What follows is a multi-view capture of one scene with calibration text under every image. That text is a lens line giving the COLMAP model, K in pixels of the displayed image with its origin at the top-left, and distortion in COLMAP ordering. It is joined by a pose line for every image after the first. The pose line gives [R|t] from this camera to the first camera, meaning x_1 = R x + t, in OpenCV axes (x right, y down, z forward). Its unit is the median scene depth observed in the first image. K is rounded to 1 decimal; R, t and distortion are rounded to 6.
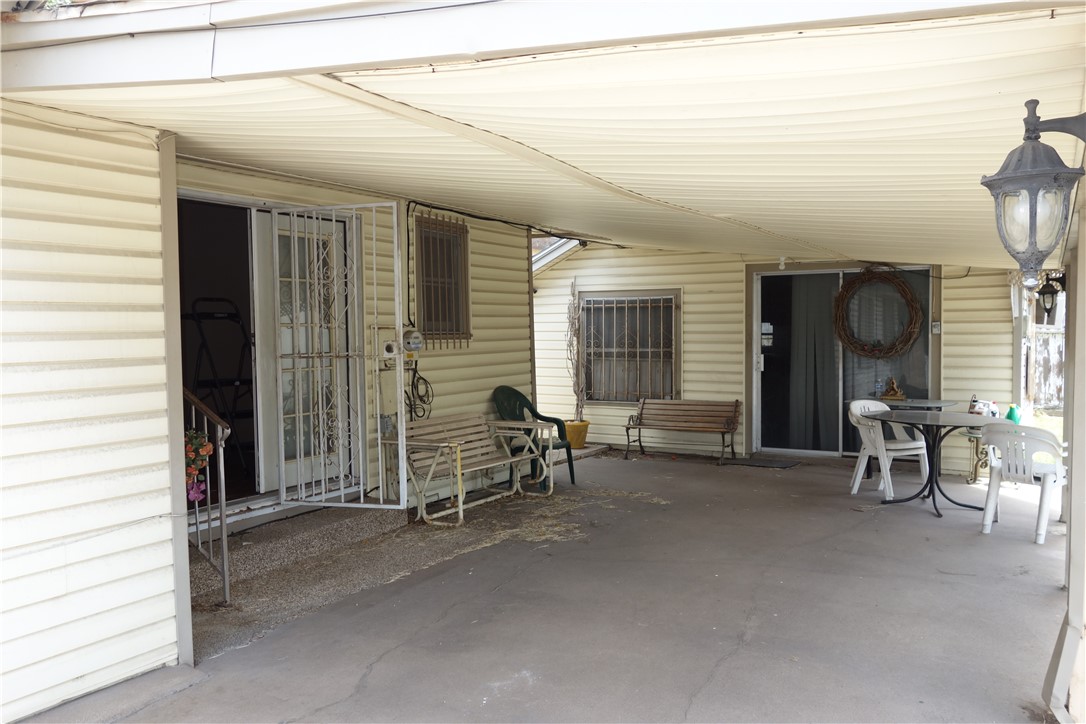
lens RADIAL K [[846.5, 0, 546.8], [0, 846.5, 364.6], [0, 0, 1]] dist [-0.002164, -0.003917]
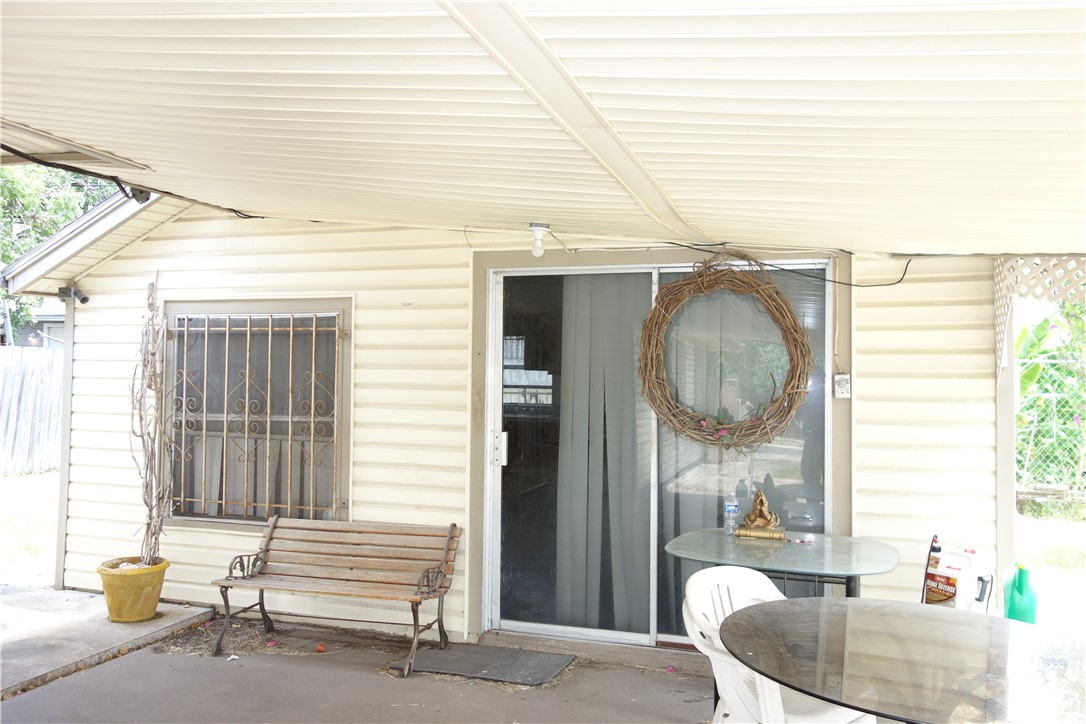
lens RADIAL K [[846.5, 0, 546.8], [0, 846.5, 364.6], [0, 0, 1]] dist [-0.002164, -0.003917]
pose [[0.974709, 0.022308, 0.222361, 0.165302], [-0.010036, 0.998371, -0.056168, -0.023887], [-0.223251, 0.052516, 0.973345, 0.499925]]
